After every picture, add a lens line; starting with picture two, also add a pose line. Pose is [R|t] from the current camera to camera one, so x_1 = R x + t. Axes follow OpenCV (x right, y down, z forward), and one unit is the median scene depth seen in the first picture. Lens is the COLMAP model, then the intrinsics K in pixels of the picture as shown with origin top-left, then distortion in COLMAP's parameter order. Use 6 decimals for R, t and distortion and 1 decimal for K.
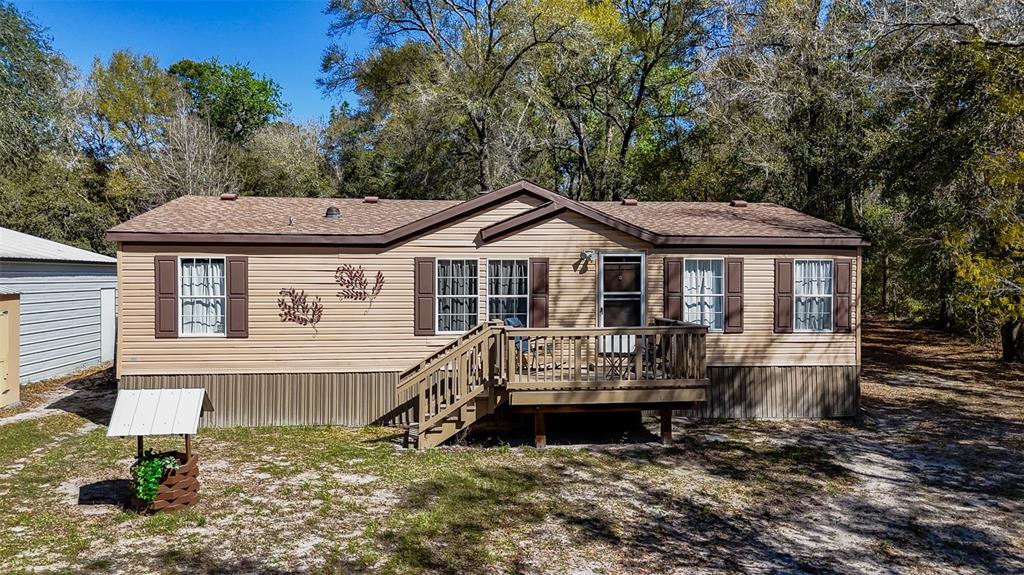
lens RADIAL K [[754.1, 0, 493.2], [0, 754.1, 255.1], [0, 0, 1]] dist [0.058069, -0.054222]
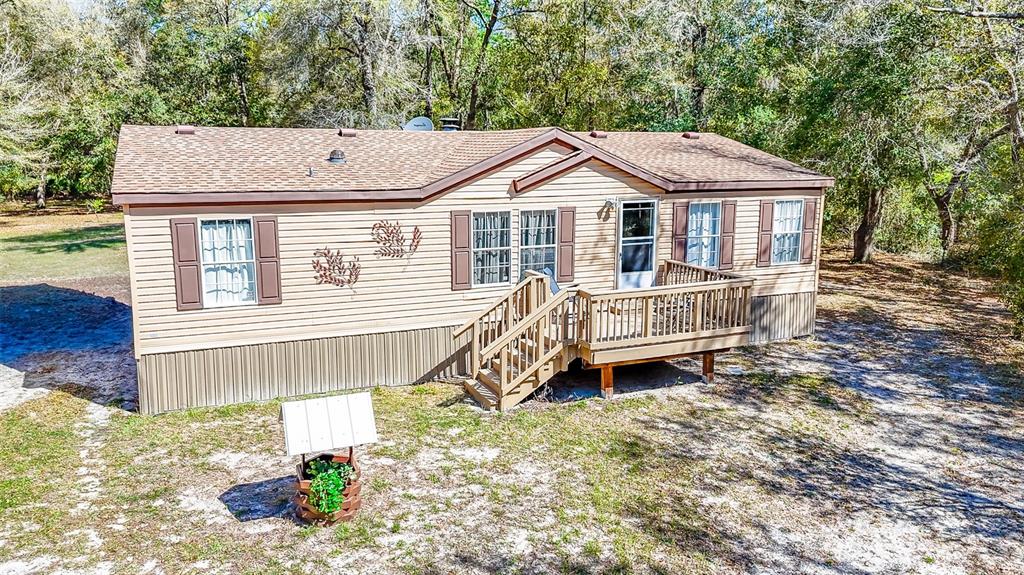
lens RADIAL K [[754.1, 0, 515.2], [0, 754.1, 279.8], [0, 0, 1]] dist [0.058069, -0.054222]
pose [[0.960988, -0.046352, 0.272679, -0.295139], [-0.004315, 0.983226, 0.182341, -0.087374], [-0.276557, -0.176405, 0.944668, 0.054480]]
